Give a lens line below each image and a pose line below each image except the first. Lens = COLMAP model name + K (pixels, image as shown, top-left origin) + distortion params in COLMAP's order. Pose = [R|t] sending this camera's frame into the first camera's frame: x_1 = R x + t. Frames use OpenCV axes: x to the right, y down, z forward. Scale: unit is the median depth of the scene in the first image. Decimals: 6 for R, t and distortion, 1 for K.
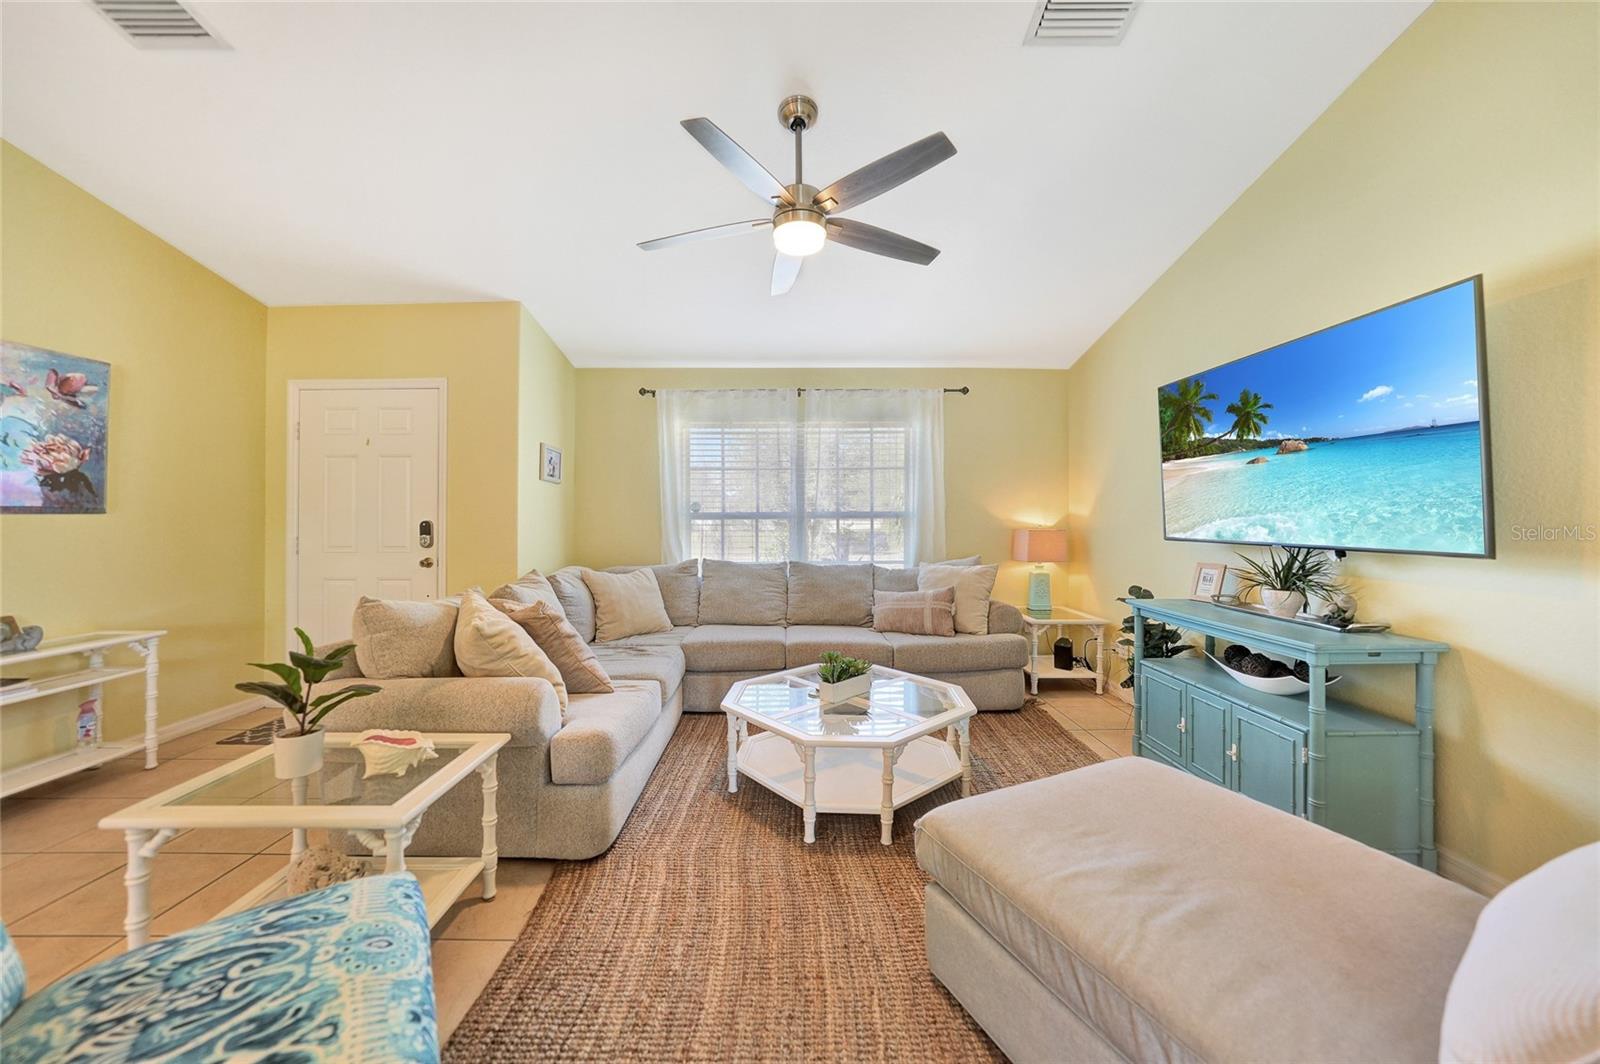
lens RADIAL K [[556.8, 0, 799.7], [0, 556.8, 518.5], [0, 0, 1]] dist [-0.021124, 0.004839]
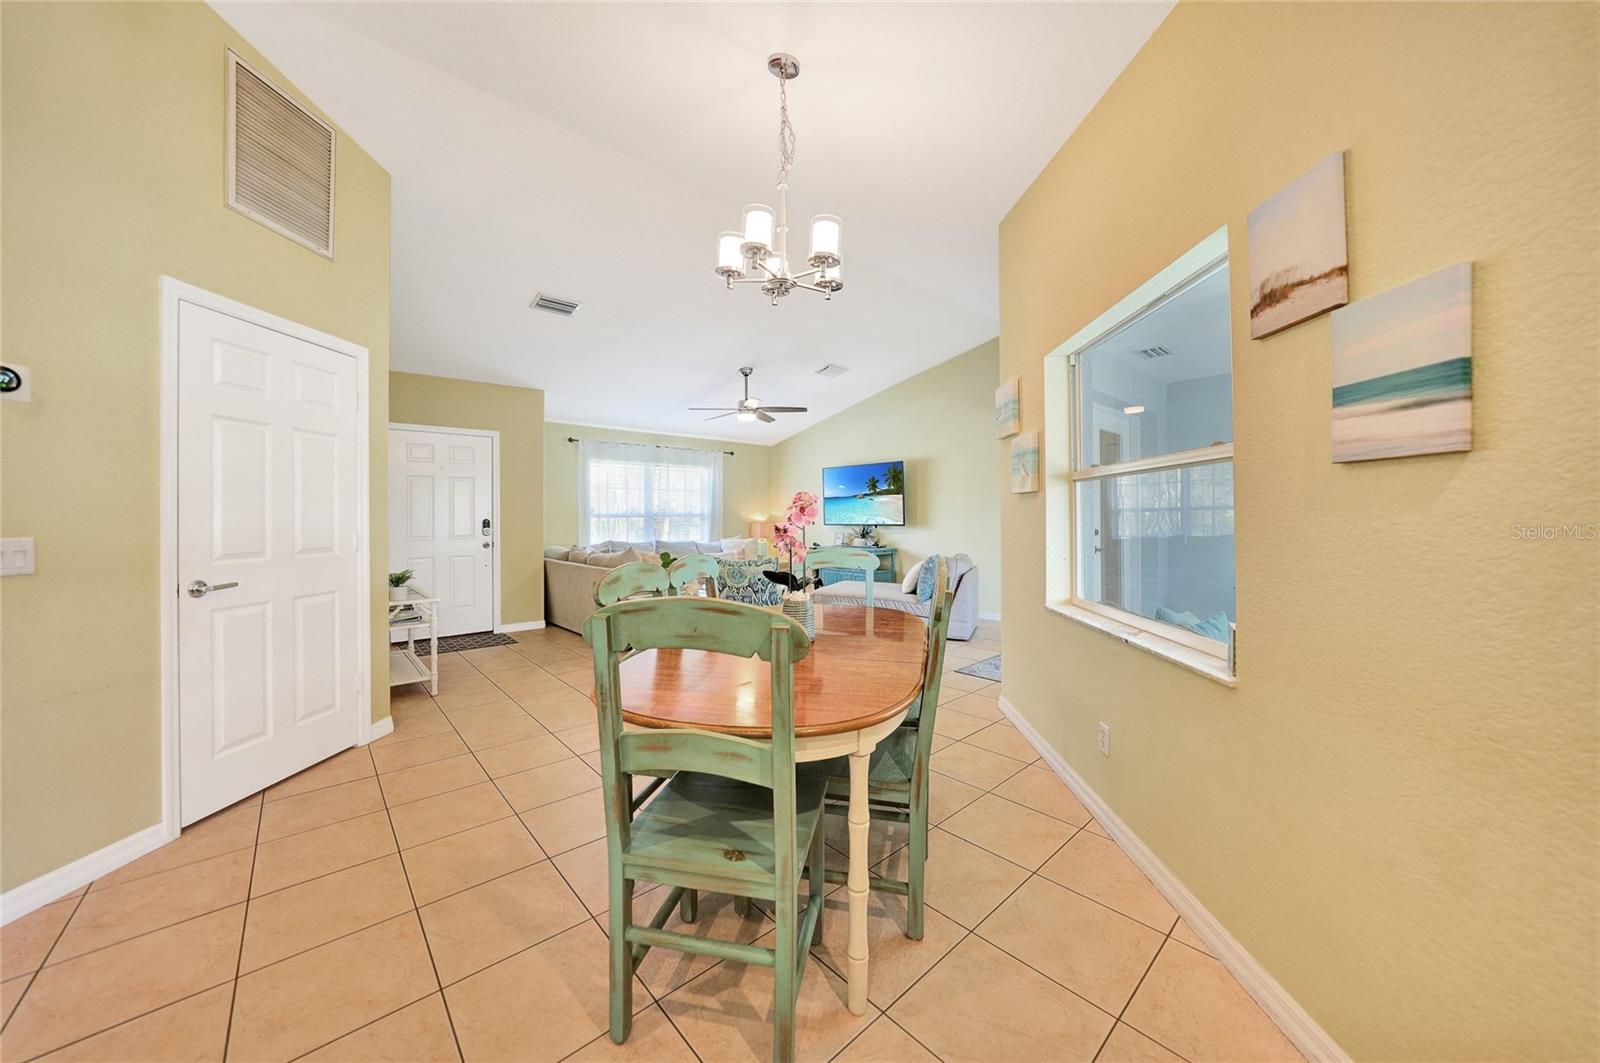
lens RADIAL K [[556.8, 0, 796.4], [0, 556.8, 522.6], [0, 0, 1]] dist [-0.021124, 0.004839]
pose [[0.746612, -0.007115, 0.665222, -1.396822], [0.004423, 0.999974, 0.005731, 0.012560], [-0.665245, -0.001336, 0.746624, -1.049329]]
